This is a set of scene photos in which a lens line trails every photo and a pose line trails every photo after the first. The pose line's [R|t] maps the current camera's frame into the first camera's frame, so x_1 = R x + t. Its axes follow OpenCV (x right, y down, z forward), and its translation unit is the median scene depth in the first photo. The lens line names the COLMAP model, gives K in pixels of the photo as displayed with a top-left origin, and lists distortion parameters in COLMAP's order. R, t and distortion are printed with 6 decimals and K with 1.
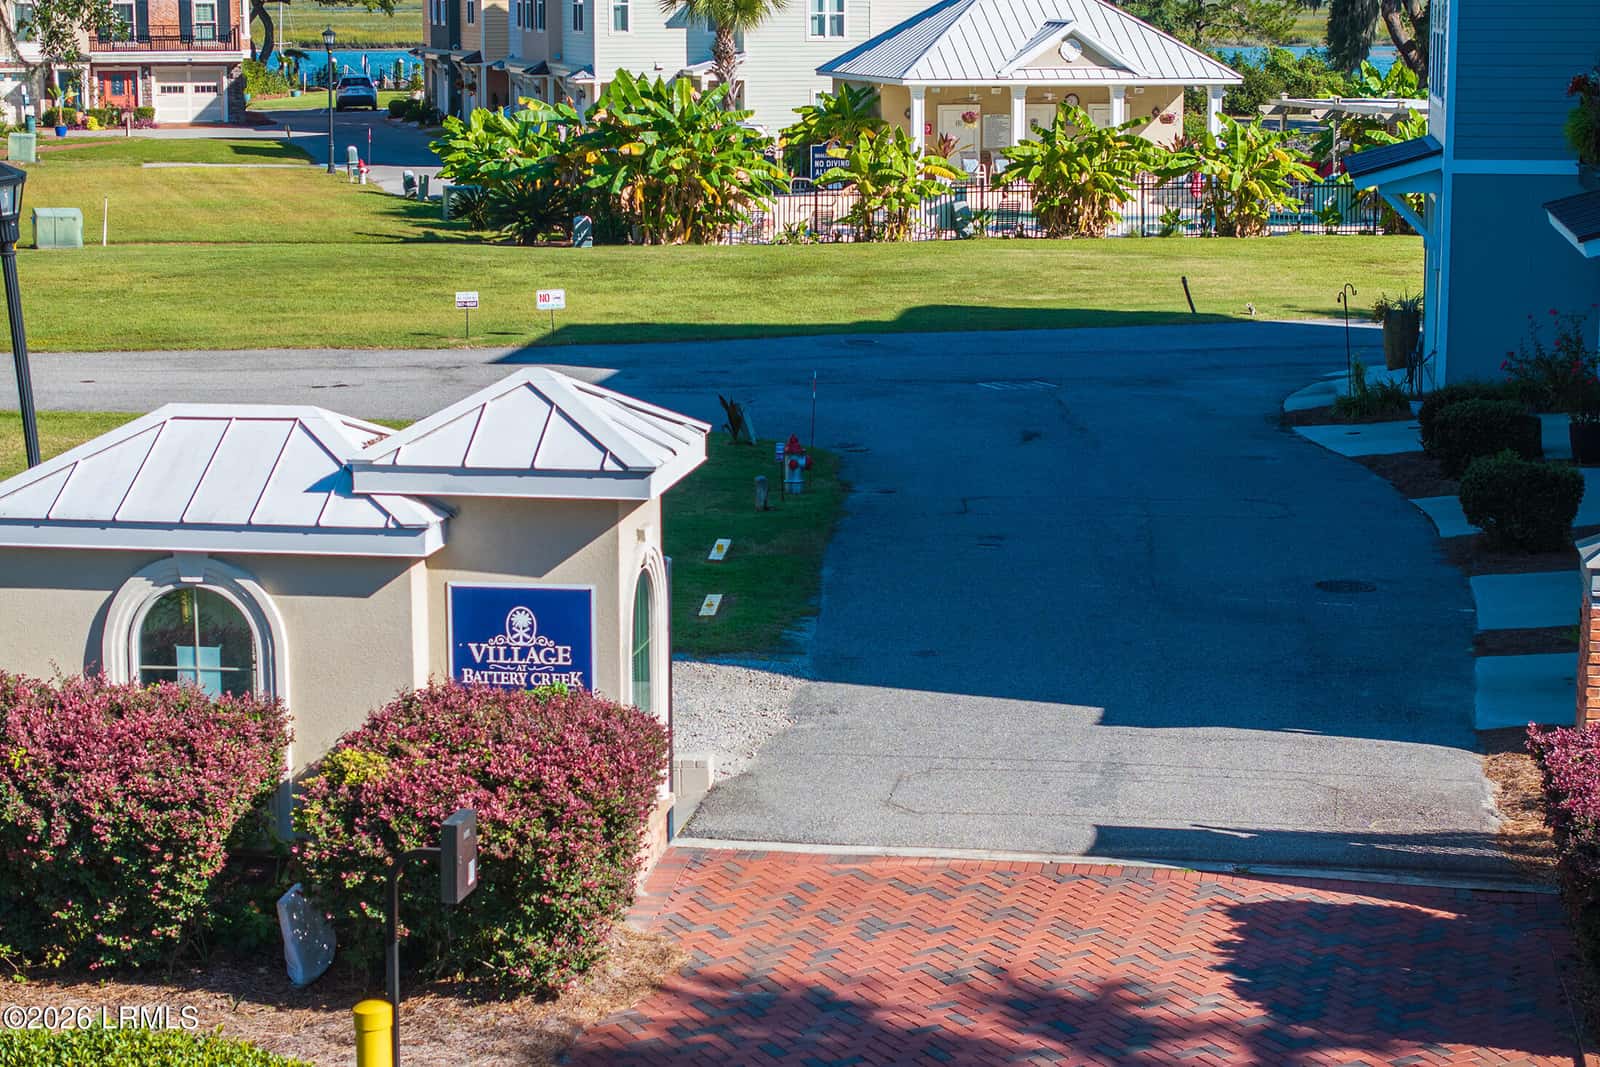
lens RADIAL K [[3211.9, 0, 801.0], [0, 3211.9, 534.6], [0, 0, 1]] dist [-0.118807, 0.340554]
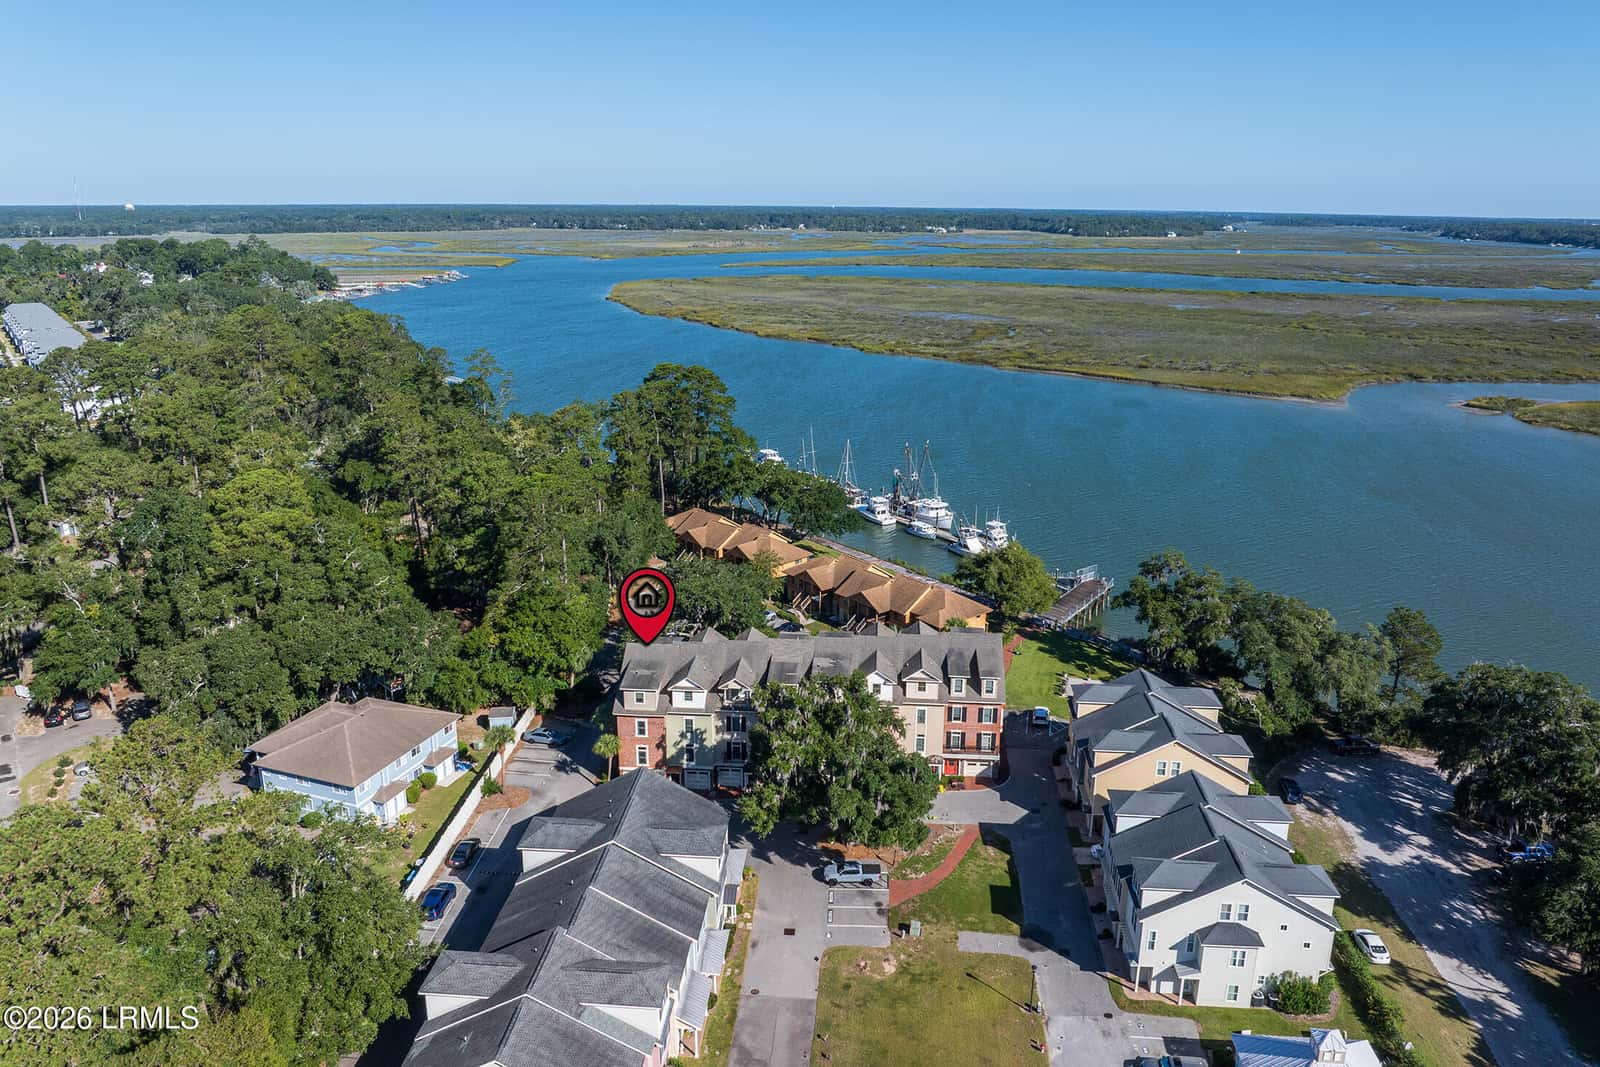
lens RADIAL K [[1126.6, 0, 814.5], [0, 1126.6, 526.8], [0, 0, 1]] dist [-0.060291, 0.024364]
pose [[0.947538, 0.096454, -0.304743, -0.370588], [-0.061158, 0.990478, 0.123338, -2.956823], [0.313738, -0.098230, 0.944415, 0.641128]]
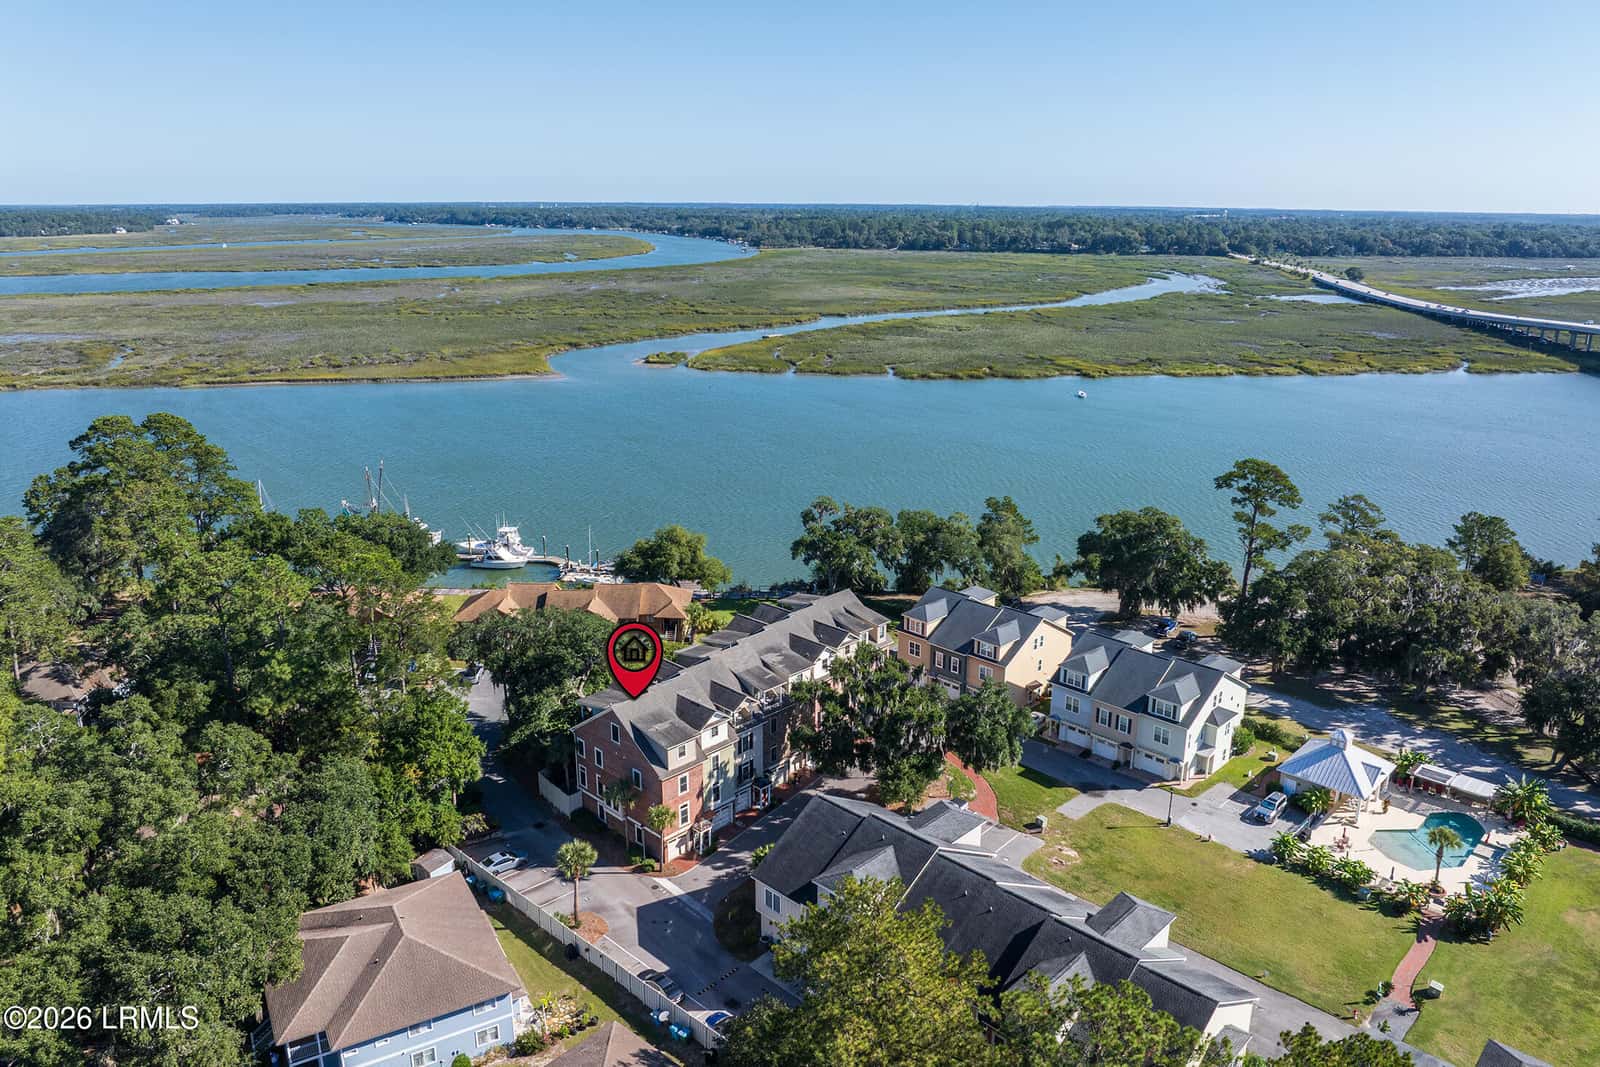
lens RADIAL K [[1123.8, 0, 800.0], [0, 1123.8, 533.5], [0, 0, 1]] dist [-0.042818, 0.003163]
pose [[0.850586, -0.143706, 0.505819, -4.999751], [0.079690, 0.986050, 0.146136, -3.020381], [-0.519763, -0.083993, 0.850172, 1.149131]]
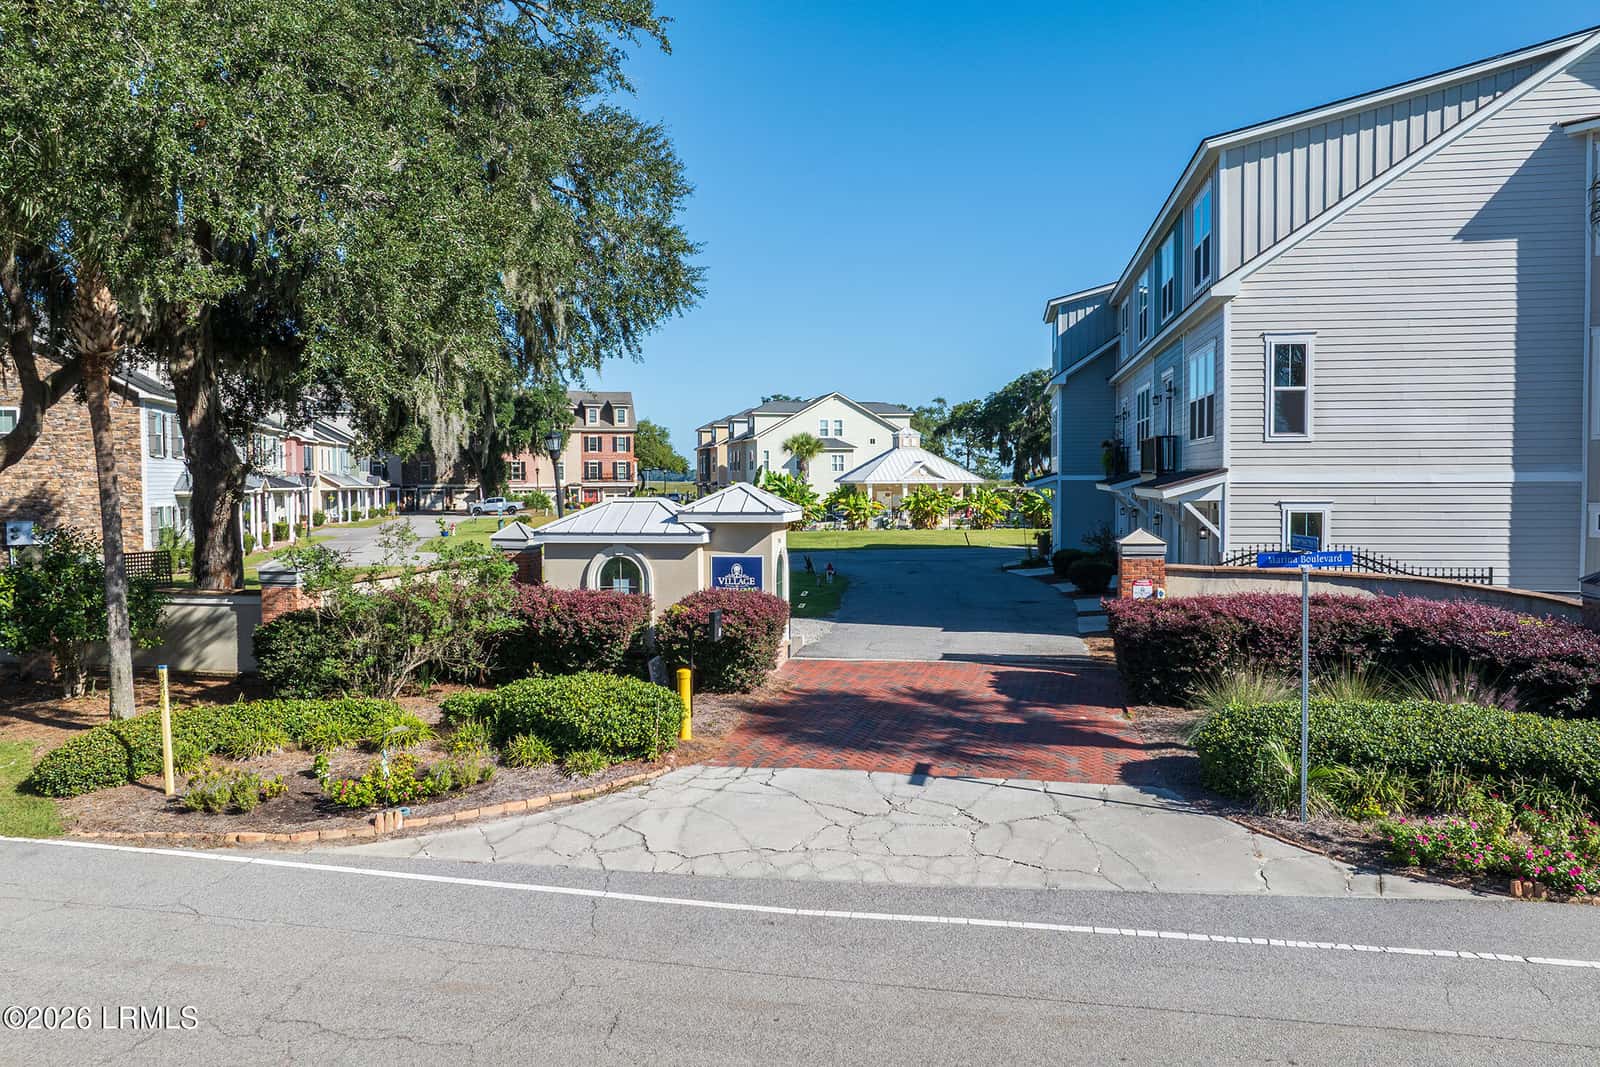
lens RADIAL K [[1123.8, 0, 800.0], [0, 1123.8, 533.5], [0, 0, 1]] dist [-0.042818, 0.003163]
pose [[0.999710, -0.002022, -0.023986, -0.008580], [-0.000891, 0.992674, -0.120824, 0.114516], [0.024055, 0.120811, 0.992384, 0.025650]]
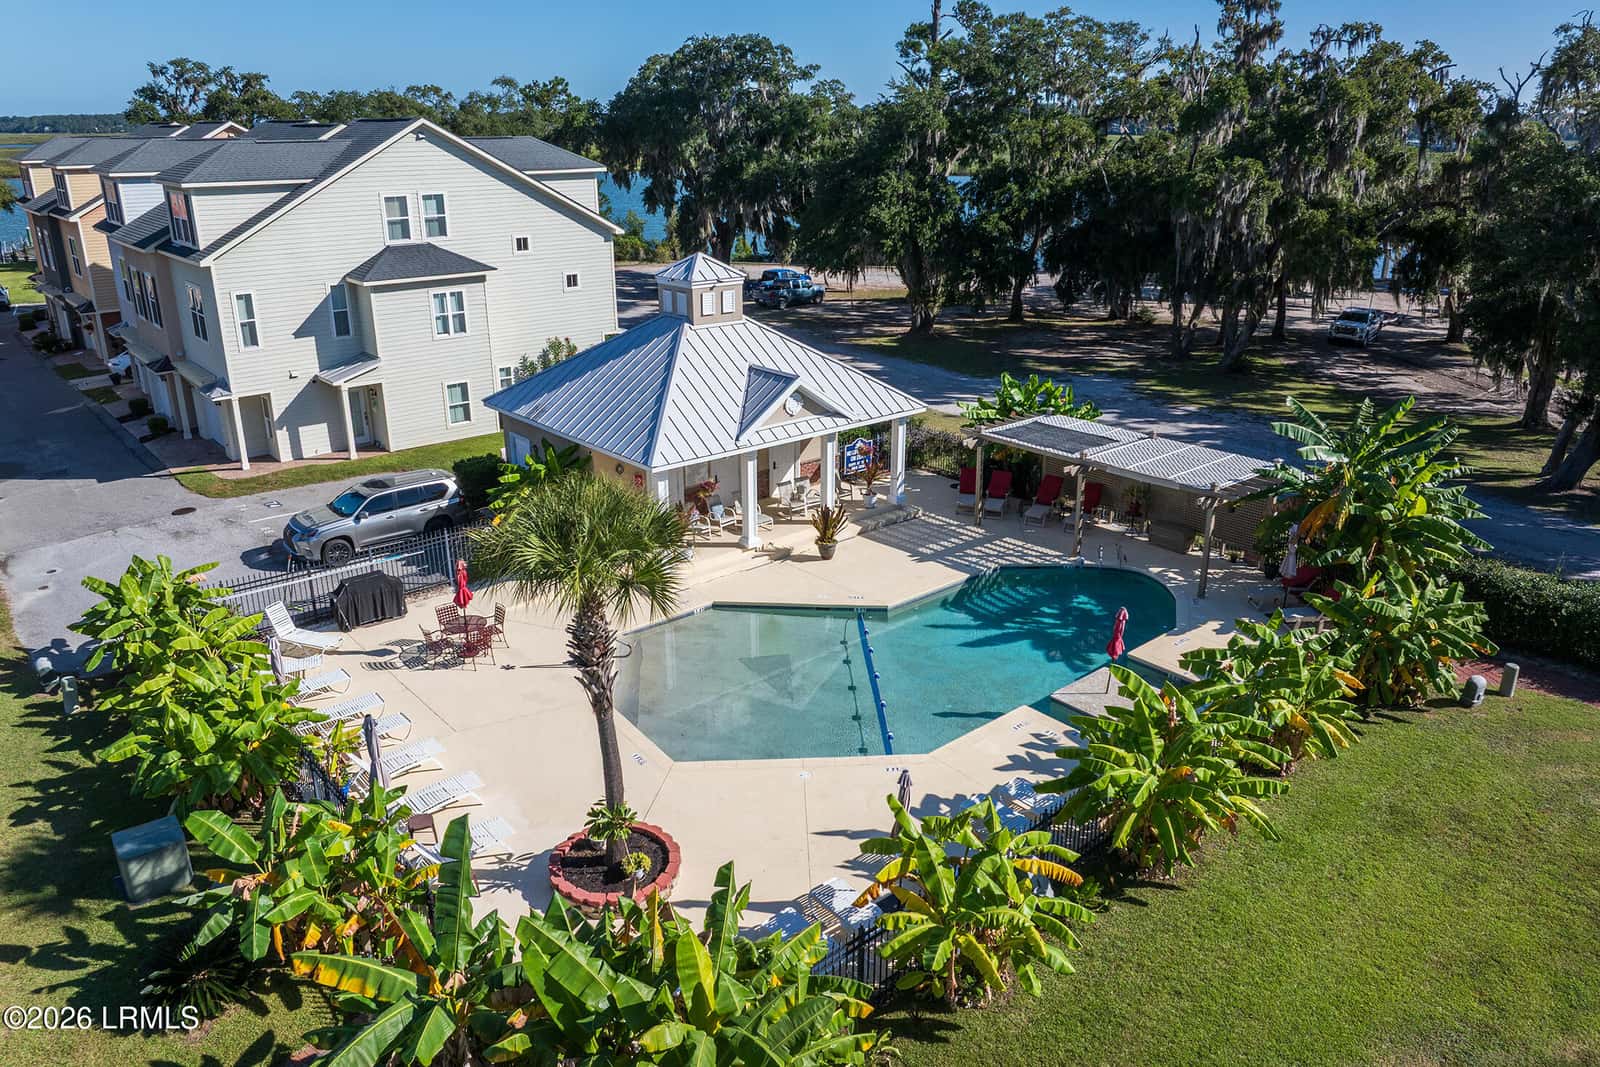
lens RADIAL K [[1123.8, 0, 800.0], [0, 1123.8, 533.5], [0, 0, 1]] dist [-0.042818, 0.003163]
pose [[0.895938, -0.152239, 0.417274, -0.288239], [0.072659, 0.977007, 0.200444, -0.803708], [-0.438195, -0.149267, 0.886400, 3.029631]]
